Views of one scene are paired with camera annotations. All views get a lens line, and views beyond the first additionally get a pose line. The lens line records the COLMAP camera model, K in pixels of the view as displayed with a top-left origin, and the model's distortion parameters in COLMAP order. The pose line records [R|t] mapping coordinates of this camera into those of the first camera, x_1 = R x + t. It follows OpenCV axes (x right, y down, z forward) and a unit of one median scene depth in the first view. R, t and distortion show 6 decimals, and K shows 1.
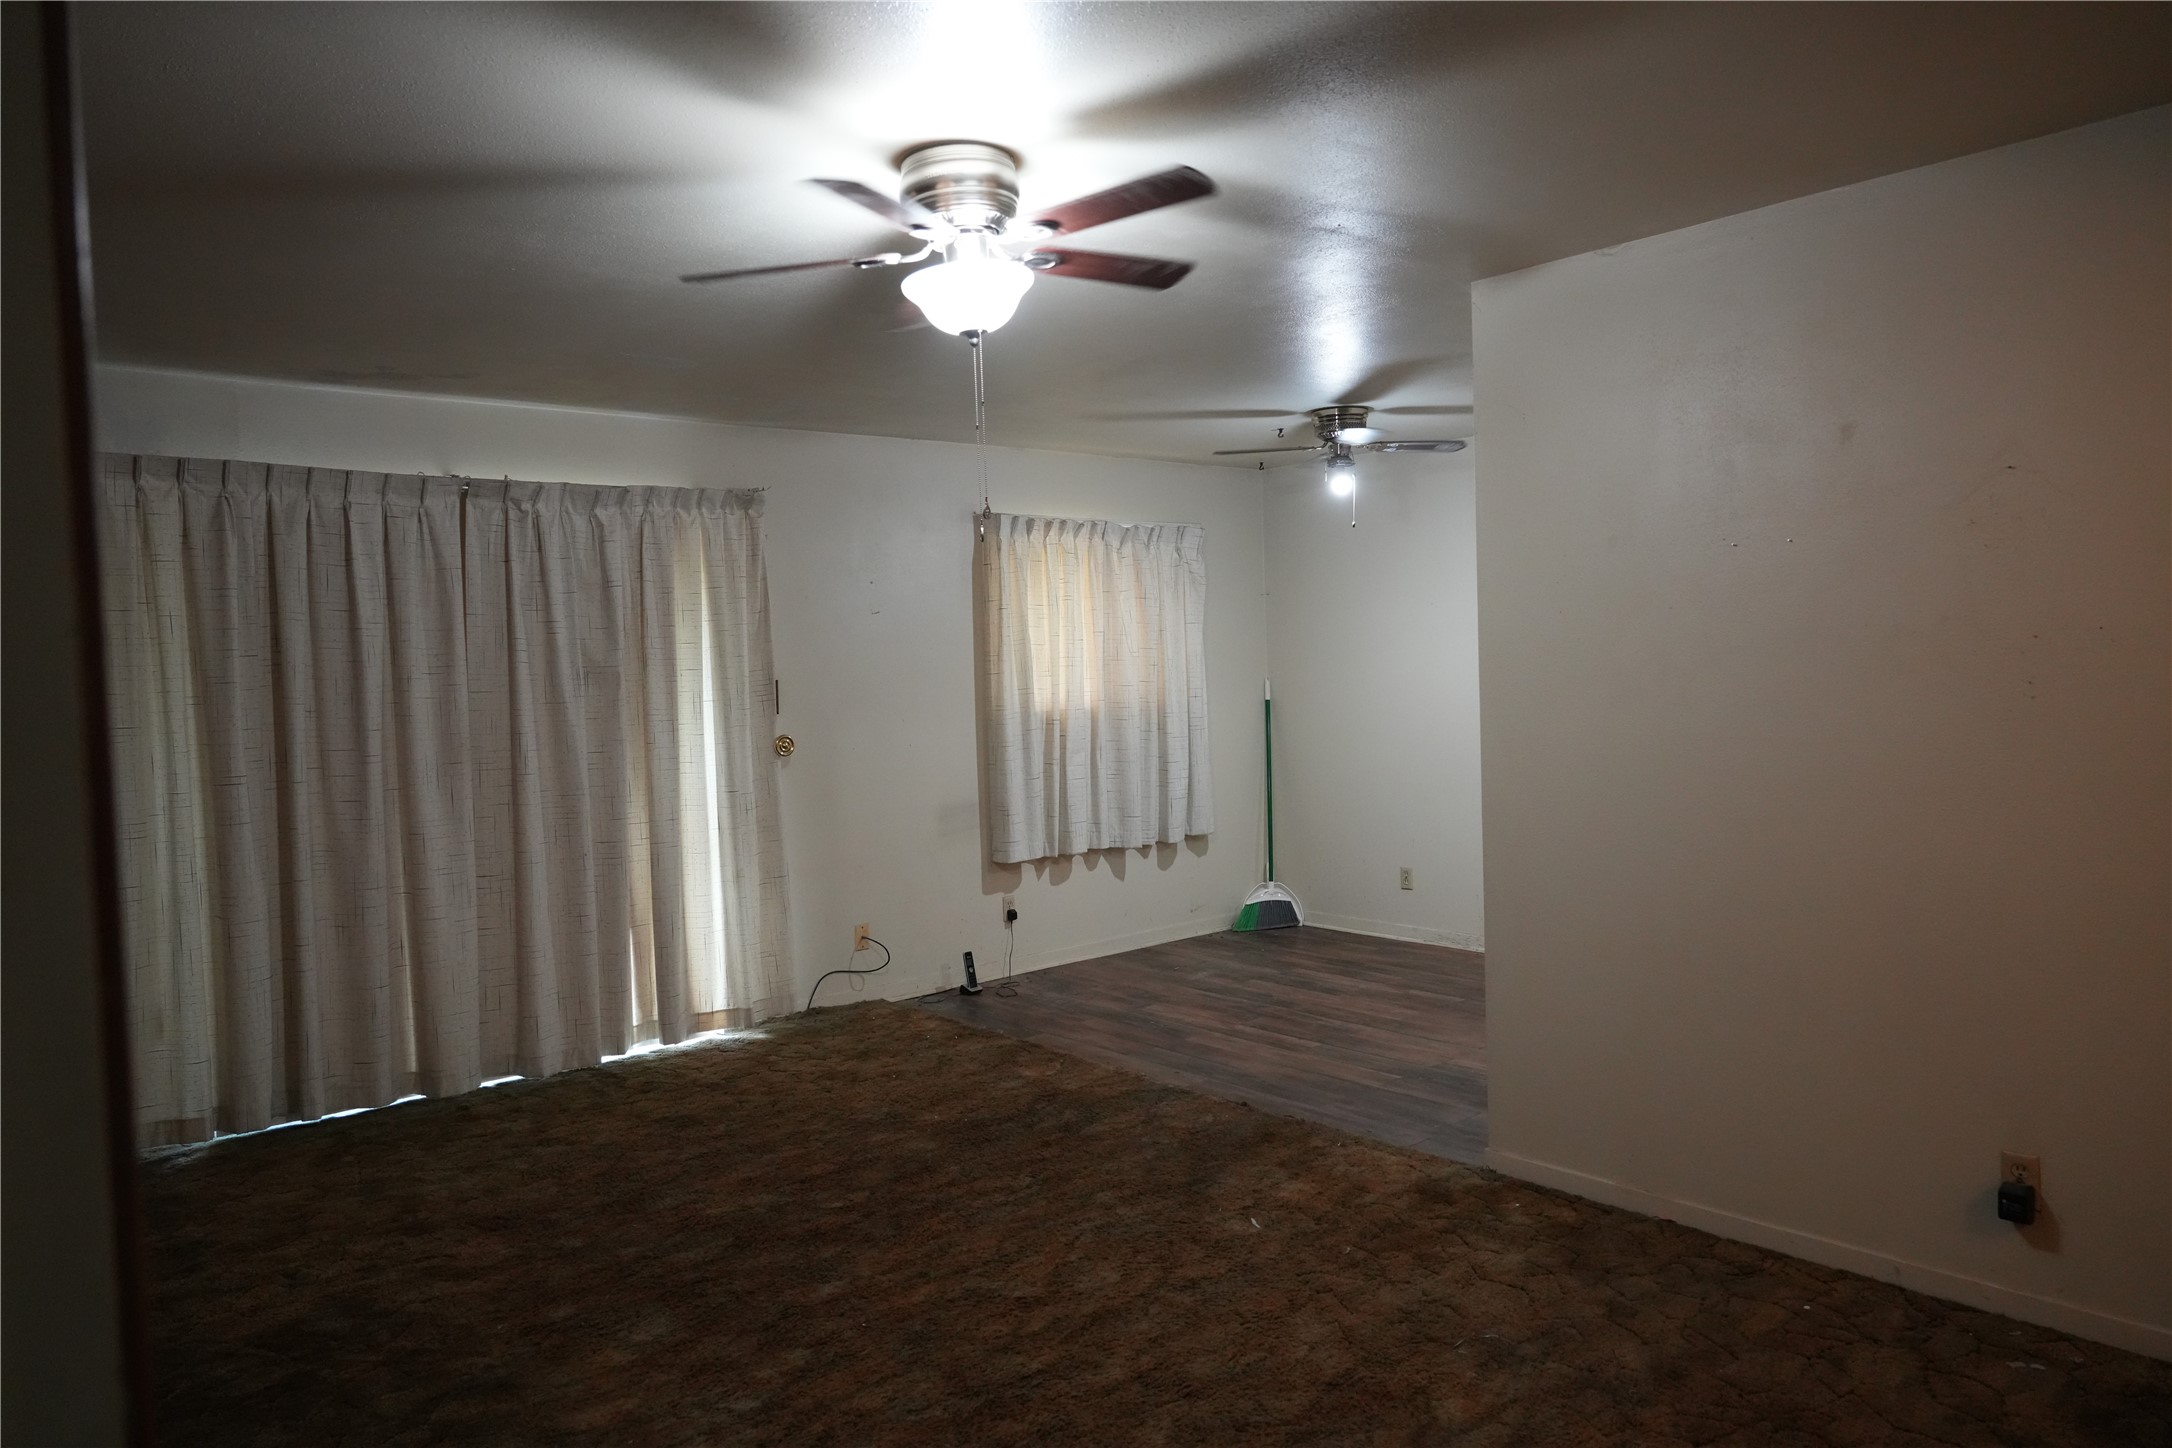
lens RADIAL K [[1457.4, 0, 1087.0], [0, 1457.4, 725.8], [0, 0, 1]] dist [0.003761, -0.000559]
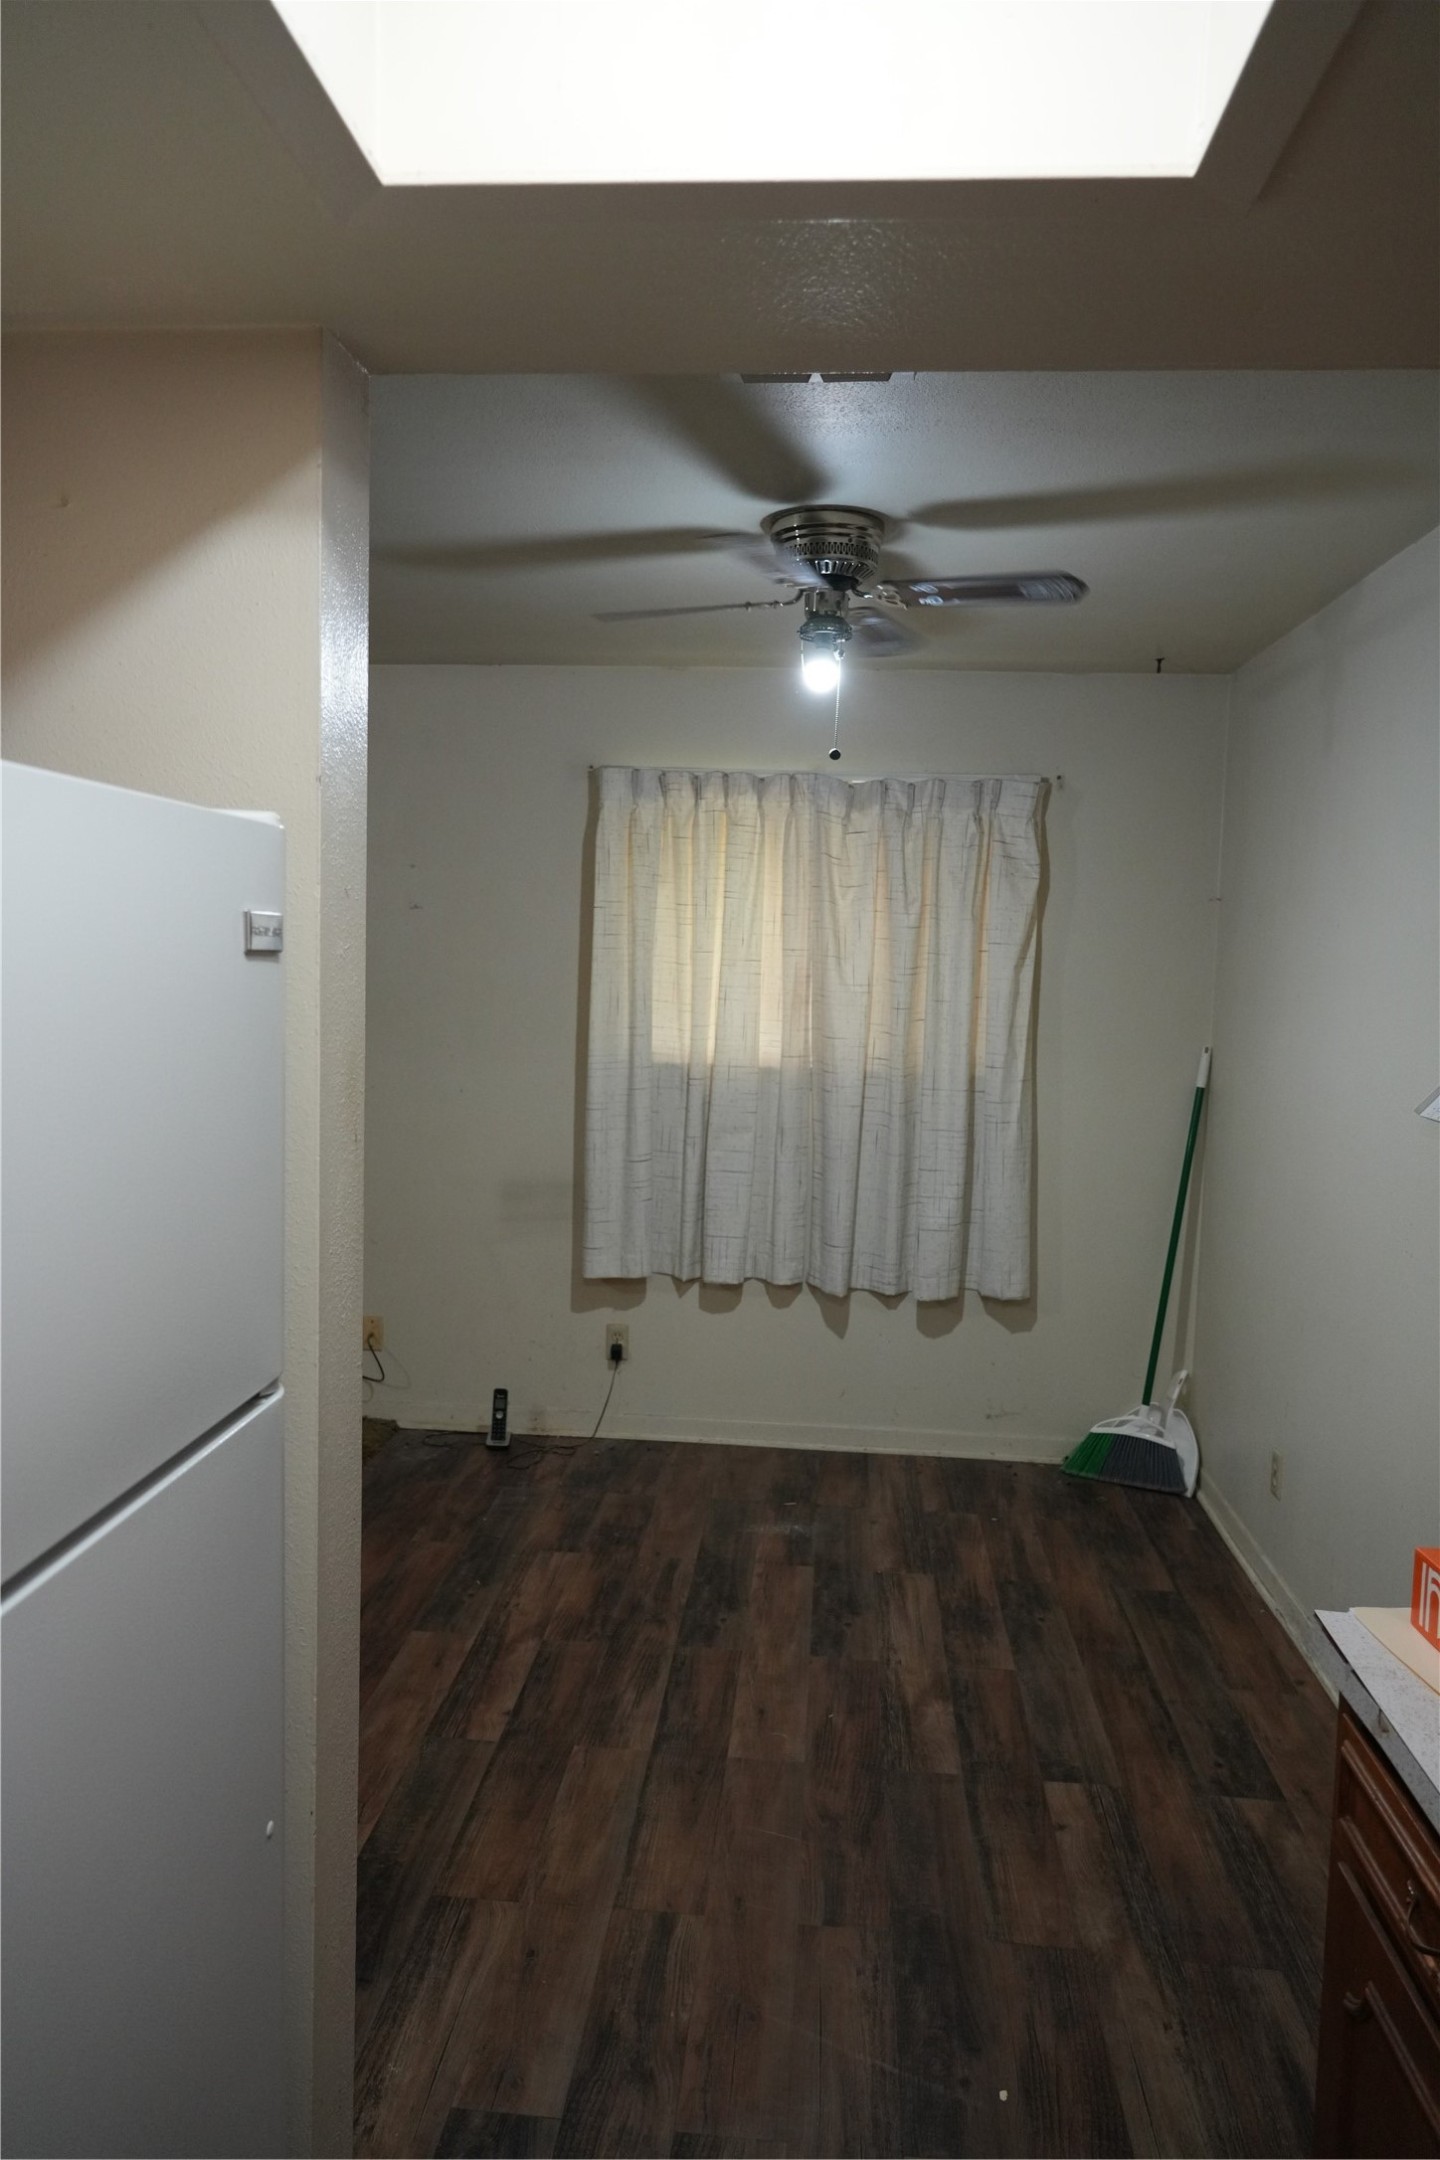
lens RADIAL K [[1449.4, 0, 712.1], [0, 1449.4, 1075.3], [0, 0, 1]] dist [0.003761, -0.000559]
pose [[0.699513, 0.114126, -0.705448, 0.433618], [-0.088732, 0.993397, 0.072725, -0.052438], [0.709089, 0.011723, 0.705021, 0.525901]]
